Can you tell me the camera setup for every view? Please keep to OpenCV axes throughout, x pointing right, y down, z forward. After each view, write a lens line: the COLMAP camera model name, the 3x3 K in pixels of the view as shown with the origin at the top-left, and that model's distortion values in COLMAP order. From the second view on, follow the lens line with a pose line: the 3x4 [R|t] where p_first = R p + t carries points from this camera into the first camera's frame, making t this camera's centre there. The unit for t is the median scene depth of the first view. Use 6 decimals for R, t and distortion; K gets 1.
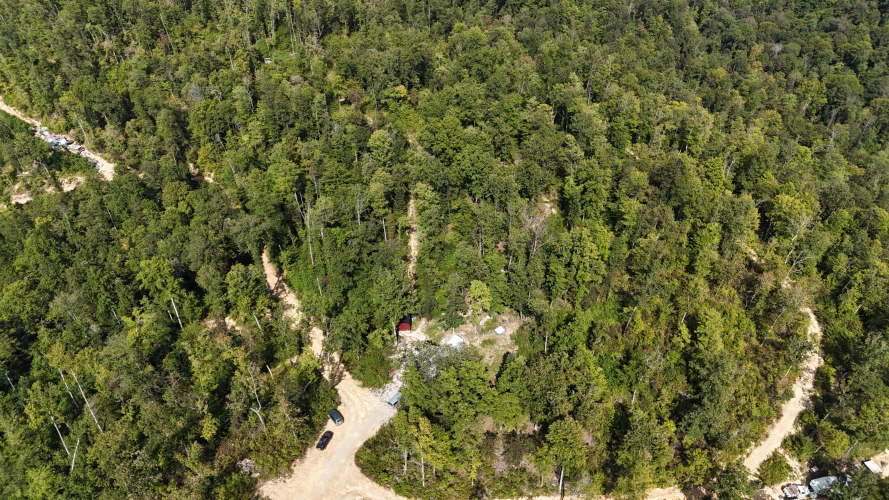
lens RADIAL K [[658.2, 0, 444.0], [0, 658.2, 248.1], [0, 0, 1]] dist [0.041692, -0.019846]
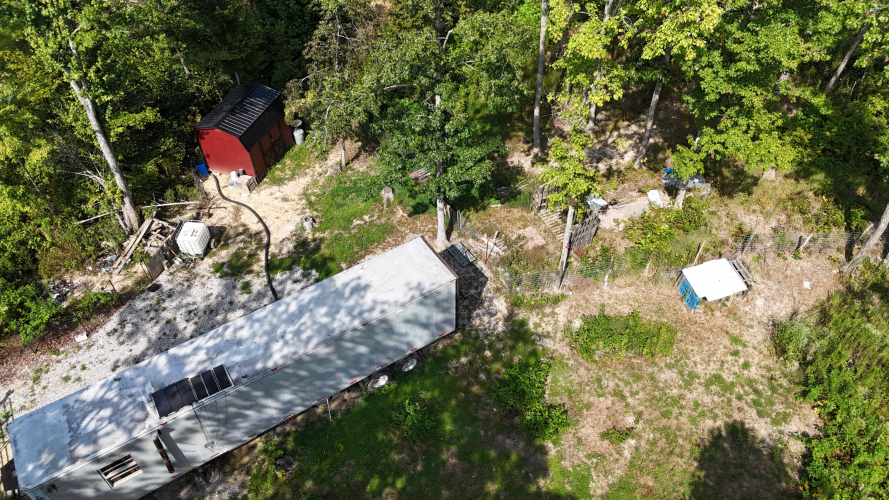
lens RADIAL K [[658.2, 0, 444.7], [0, 658.2, 251.4], [0, 0, 1]] dist [0.041692, -0.019846]
pose [[0.945357, 0.228368, -0.232698, 0.059334], [-0.202773, 0.970710, 0.128863, 0.111757], [0.255310, -0.074636, 0.963974, 0.836576]]
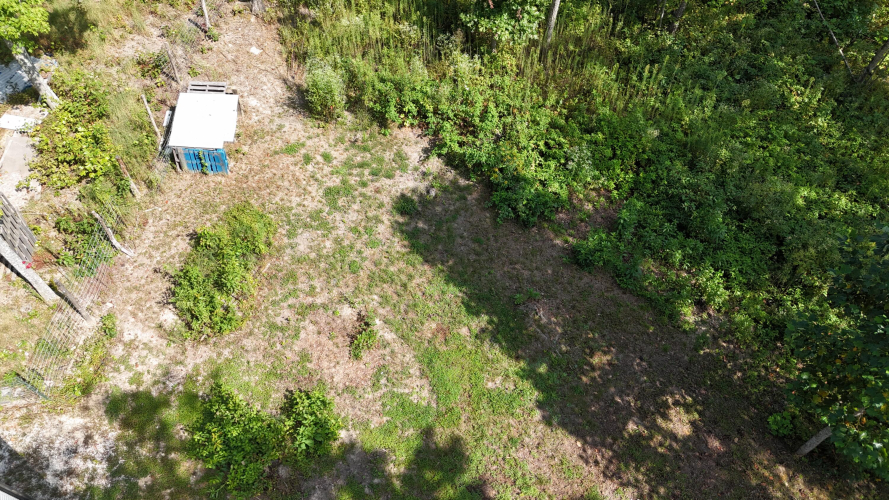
lens RADIAL K [[658.2, 0, 447.8], [0, 658.2, 253.7], [0, 0, 1]] dist [0.041692, -0.019846]
pose [[0.543036, -0.690079, 0.478438, 0.037663], [0.543478, 0.723170, 0.426212, 0.116989], [-0.640112, 0.028572, 0.767750, 0.898452]]
